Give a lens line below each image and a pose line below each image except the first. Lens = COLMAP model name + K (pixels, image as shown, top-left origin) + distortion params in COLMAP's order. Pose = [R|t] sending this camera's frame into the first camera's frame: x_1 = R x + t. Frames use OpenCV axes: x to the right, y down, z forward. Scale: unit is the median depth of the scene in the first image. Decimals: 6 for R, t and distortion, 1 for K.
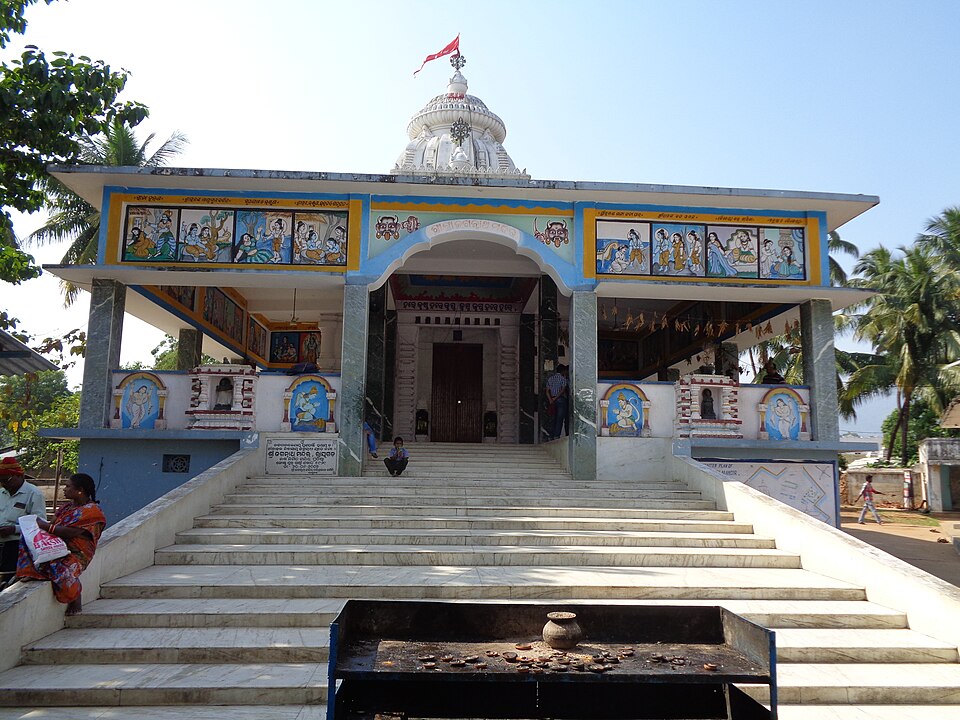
lens RADIAL K [[791.7, 0, 479.9], [0, 791.7, 363.3], [0, 0, 1]] dist [-0.034879, -0.012506]
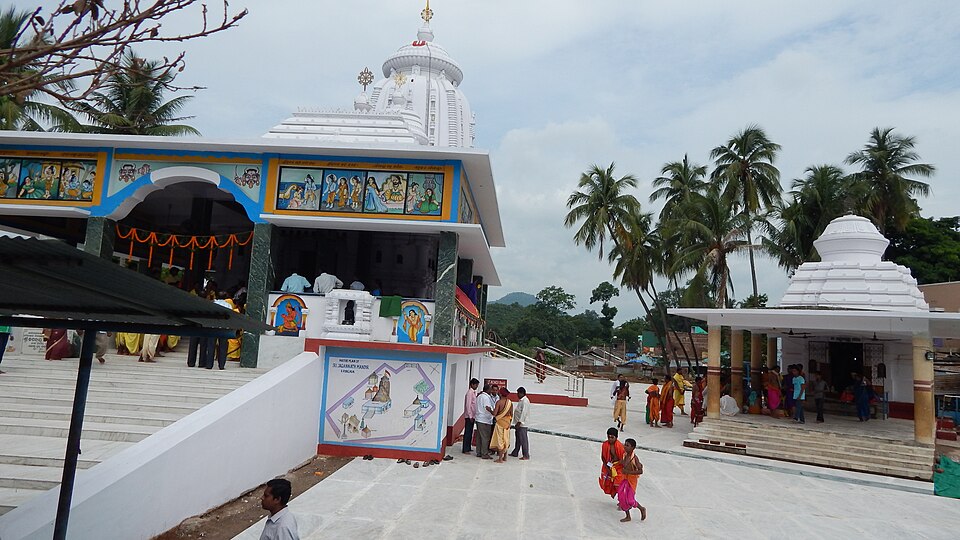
lens RADIAL K [[657.0, 0, 485.8], [0, 657.0, 272.2], [0, 0, 1]] dist [-0.023861, 0.001814]
pose [[0.994194, 0.024138, -0.104861, 0.605169], [-0.021250, 0.999366, 0.028571, -0.048057], [0.105484, -0.026177, 0.994076, -0.034832]]
